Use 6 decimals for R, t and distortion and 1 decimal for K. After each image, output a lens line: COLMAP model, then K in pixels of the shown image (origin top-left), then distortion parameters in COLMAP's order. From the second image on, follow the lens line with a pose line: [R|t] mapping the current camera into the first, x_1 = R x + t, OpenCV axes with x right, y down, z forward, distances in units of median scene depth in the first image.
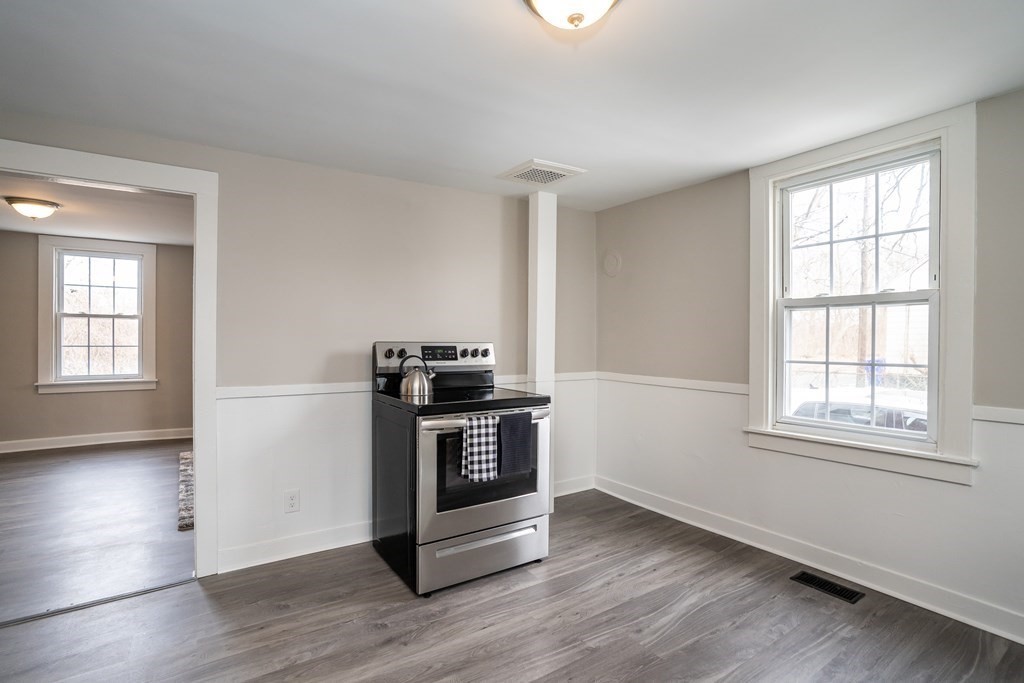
lens RADIAL K [[477.6, 0, 506.6], [0, 477.6, 341.0], [0, 0, 1]] dist [-0.061879, 0.022426]
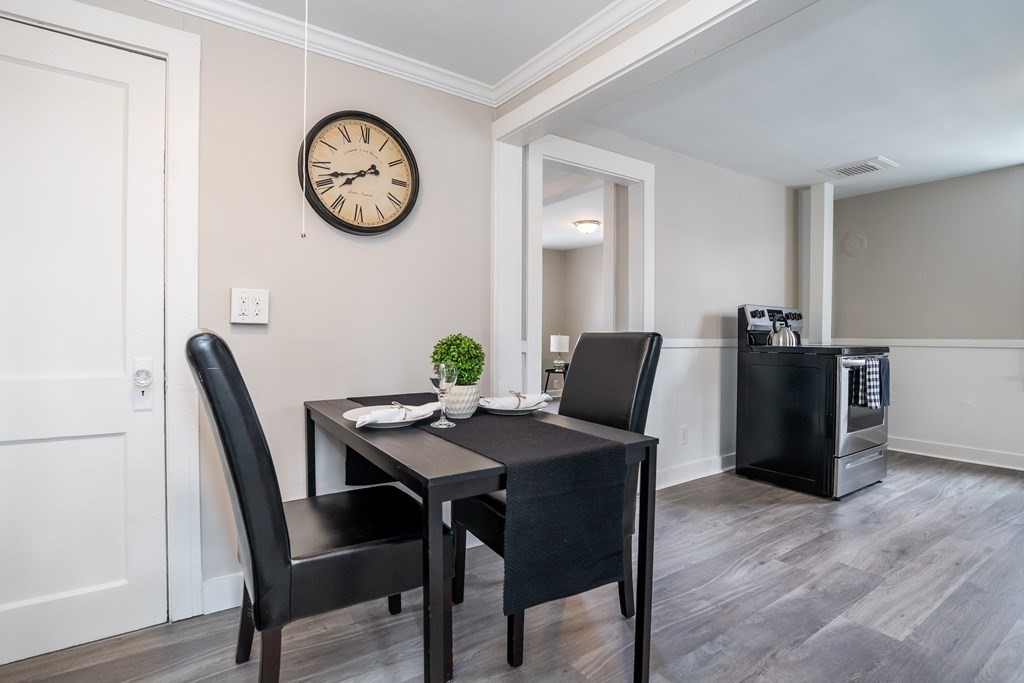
lens RADIAL K [[498.9, 0, 494.4], [0, 498.9, 340.7], [0, 0, 1]] dist [-0.002809, 0.001783]
pose [[0.999681, -0.004550, 0.024850, -1.088135], [0.004466, 0.999984, 0.003440, 0.100984], [-0.024865, -0.003328, 0.999685, -0.310099]]
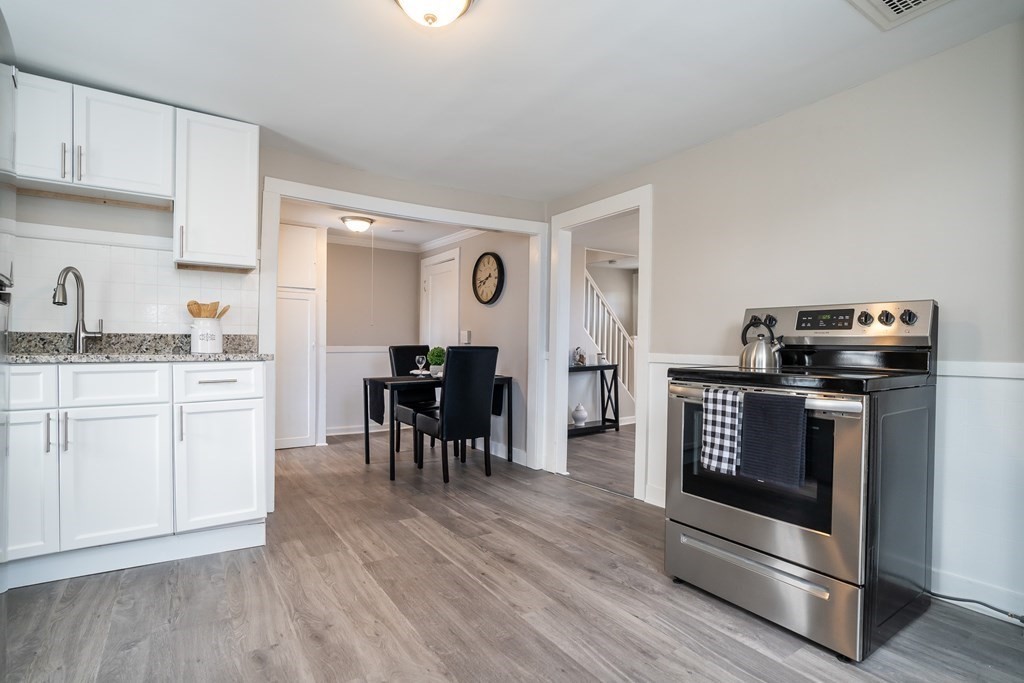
lens RADIAL K [[508.9, 0, 512.0], [0, 508.9, 341.5], [0, 0, 1]] dist [-0.005194, -0.000142]
pose [[0.013670, -0.012127, -0.999833, 0.789071], [-0.014421, 0.999820, -0.012324, 0.094564], [0.999803, 0.014587, 0.013493, 0.642877]]
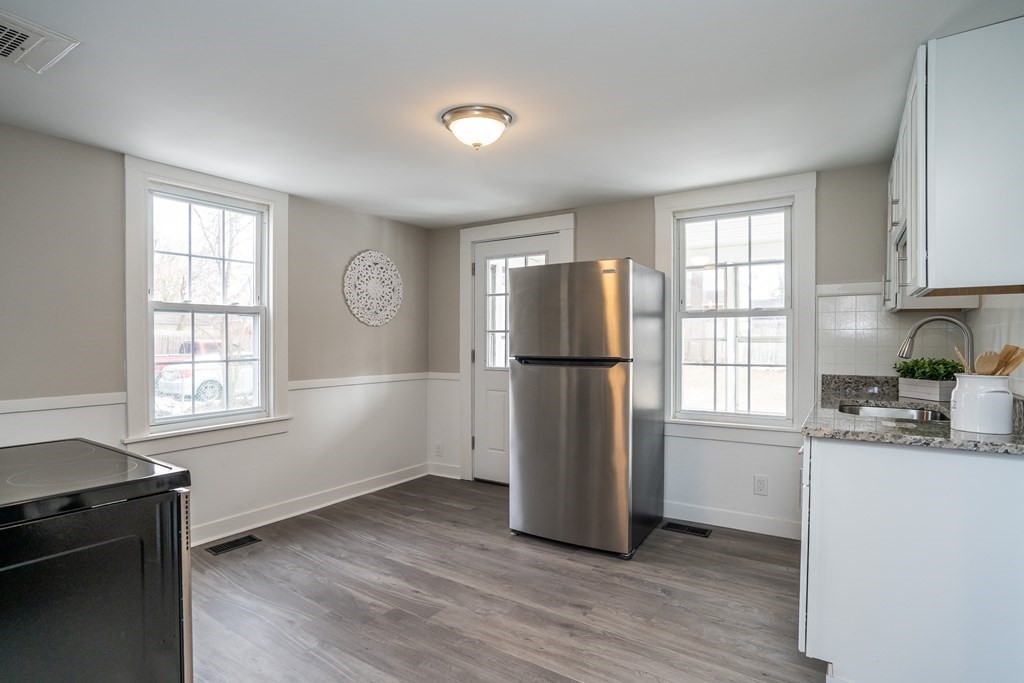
lens RADIAL K [[521.8, 0, 513.3], [0, 521.8, 349.0], [0, 0, 1]] dist [-0.027442, 0.000406]
pose [[-0.394174, -0.022370, 0.918763, -0.821654], [-0.000922, 0.999713, 0.023945, -0.016504], [-0.919035, 0.008591, -0.394082, 0.843899]]
